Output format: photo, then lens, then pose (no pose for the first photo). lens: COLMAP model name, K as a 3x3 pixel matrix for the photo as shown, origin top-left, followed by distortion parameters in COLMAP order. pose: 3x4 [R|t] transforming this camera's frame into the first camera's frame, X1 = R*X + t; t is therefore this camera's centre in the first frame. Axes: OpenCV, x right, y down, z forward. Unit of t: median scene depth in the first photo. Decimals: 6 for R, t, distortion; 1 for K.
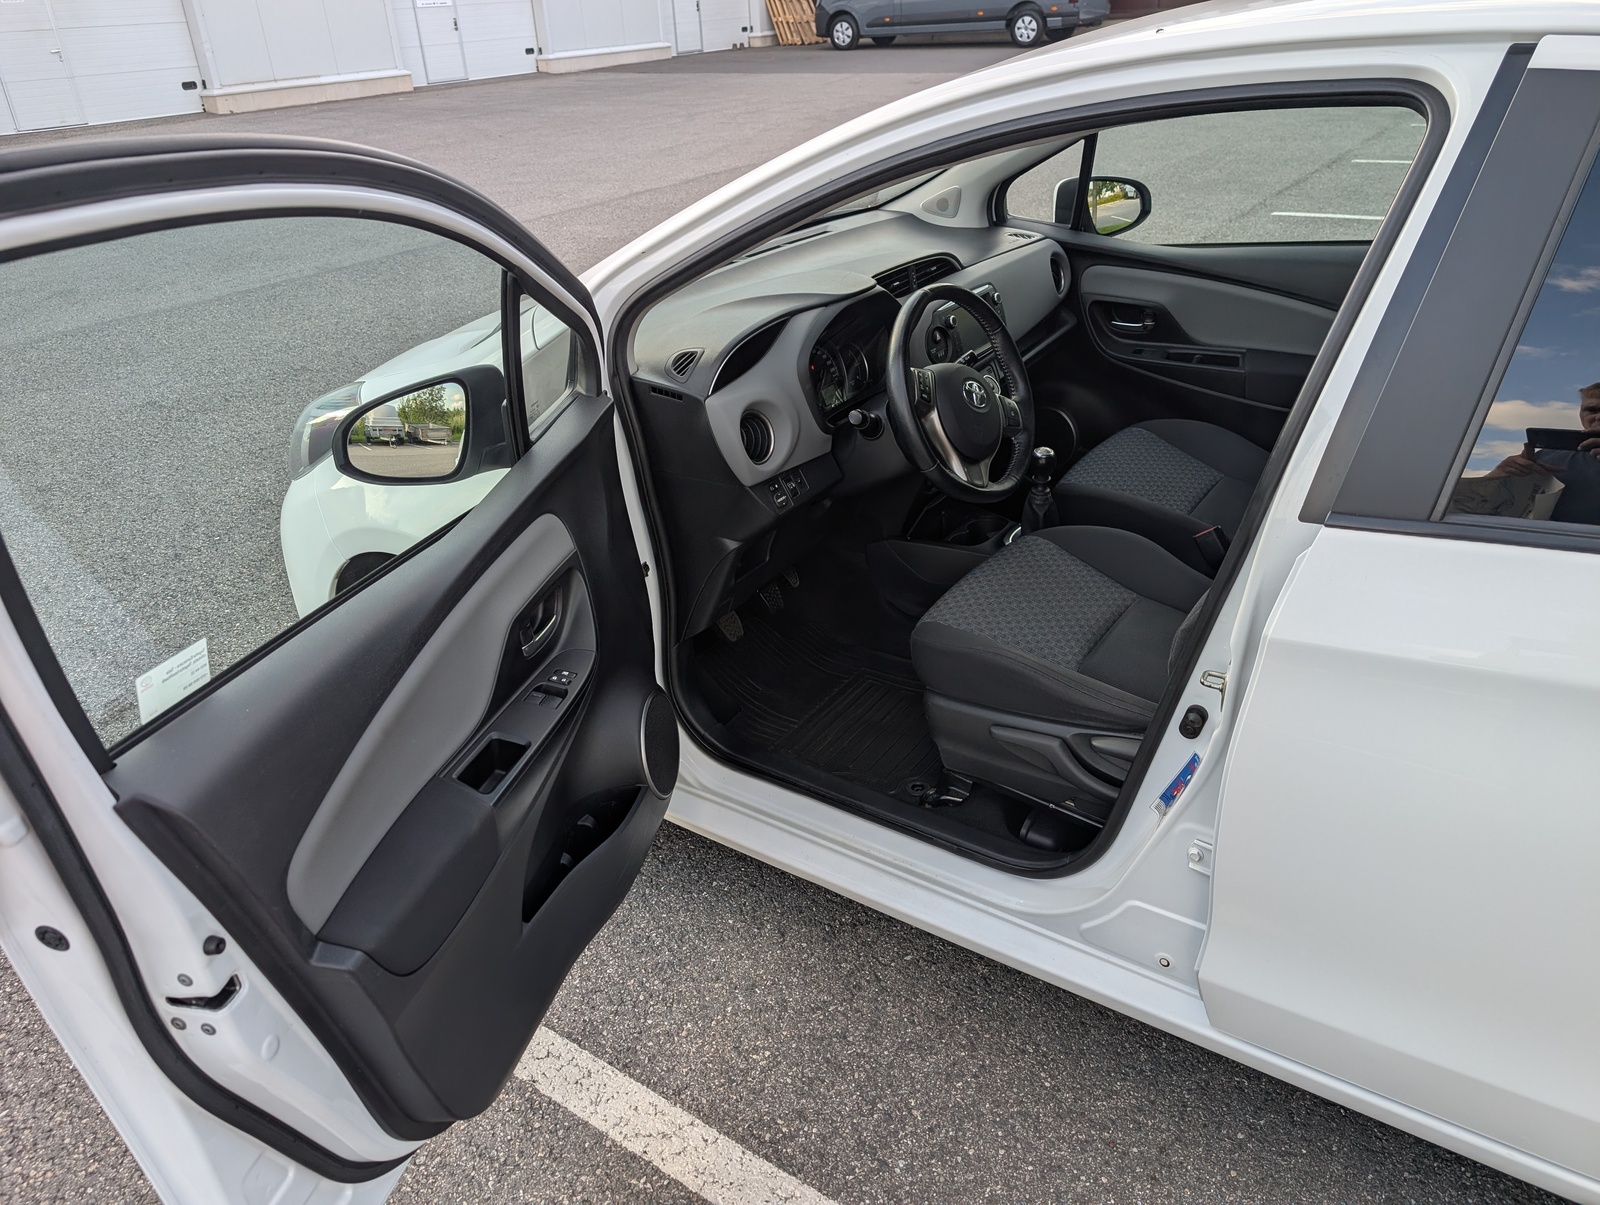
lens RADIAL K [[1133.1, 0, 765.0], [0, 1133.1, 600.9], [0, 0, 1]] dist [0.002930, -0.000204]
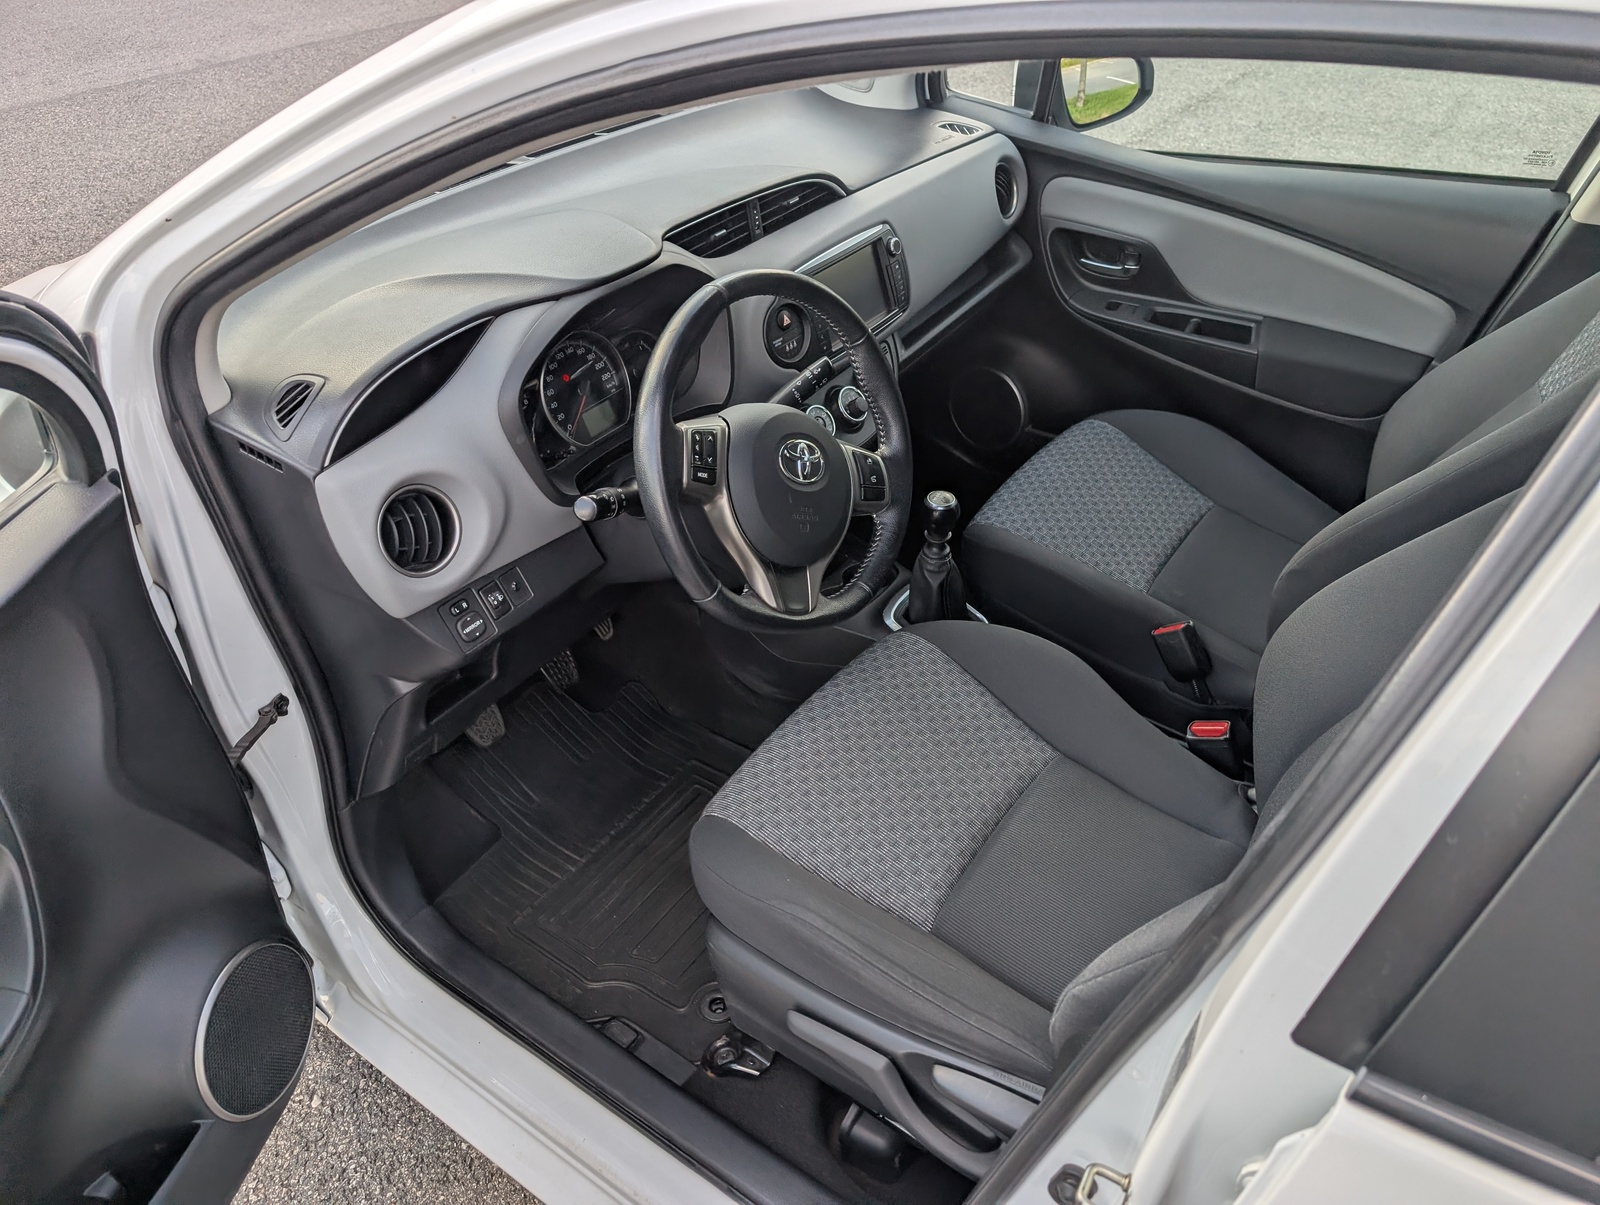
lens RADIAL K [[1139.0, 0, 800.0], [0, 1139.0, 602.5], [0, 0, 1]] dist [0.004662, -0.010455]
pose [[0.998972, 0.034763, 0.029111, 0.145634], [-0.038950, 0.986599, 0.158447, -0.175160], [-0.023213, -0.159418, 0.986938, 0.330982]]
